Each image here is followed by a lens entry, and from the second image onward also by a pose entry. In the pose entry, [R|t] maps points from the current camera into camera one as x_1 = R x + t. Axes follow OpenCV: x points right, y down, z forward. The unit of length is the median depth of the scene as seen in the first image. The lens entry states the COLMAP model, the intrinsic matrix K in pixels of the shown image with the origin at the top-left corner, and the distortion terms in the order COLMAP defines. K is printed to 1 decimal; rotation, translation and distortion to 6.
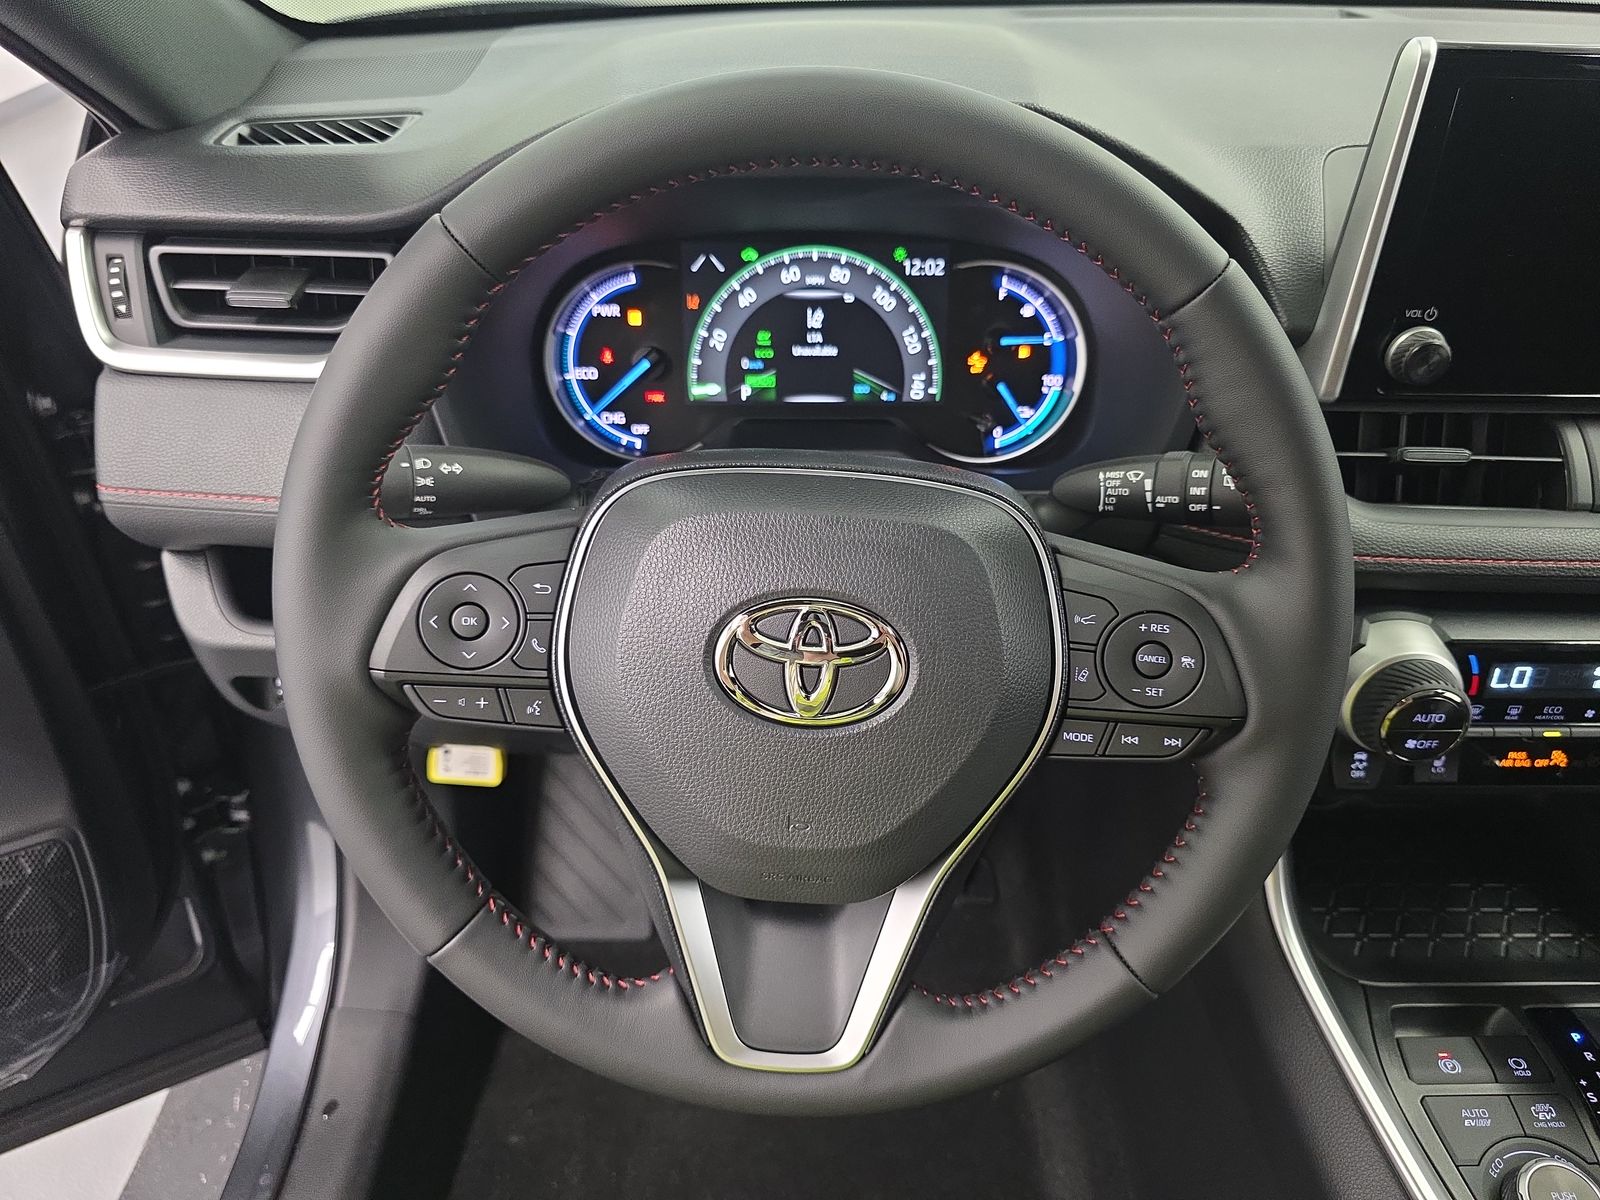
lens RADIAL K [[996.7, 0, 800.0], [0, 996.7, 600.0], [0, 0, 1]] dist [0.004541, 0.003530]
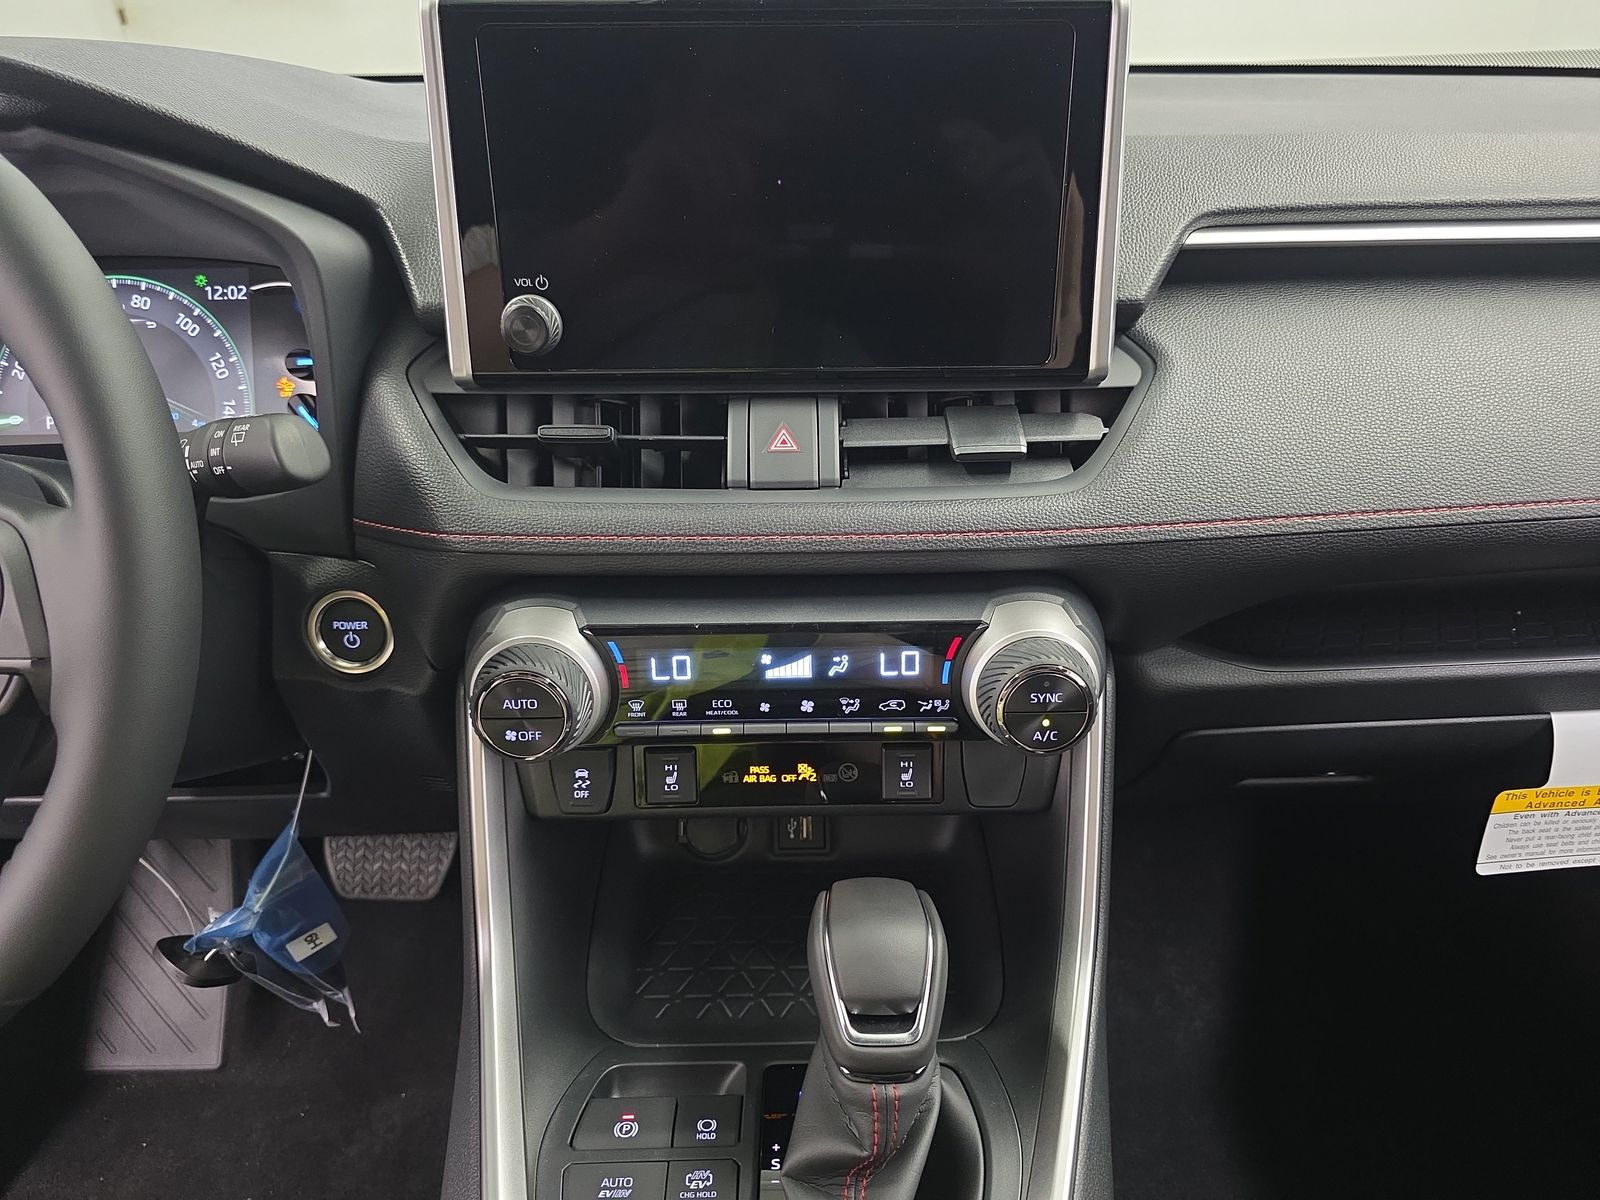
lens RADIAL K [[996.7, 0, 800.0], [0, 996.7, 600.0], [0, 0, 1]] dist [0.004541, 0.003530]
pose [[0.999777, -0.019259, 0.008677, 0.671486], [0.020416, 0.986418, -0.162978, 0.135950], [-0.005420, 0.163119, 0.986592, 0.075489]]
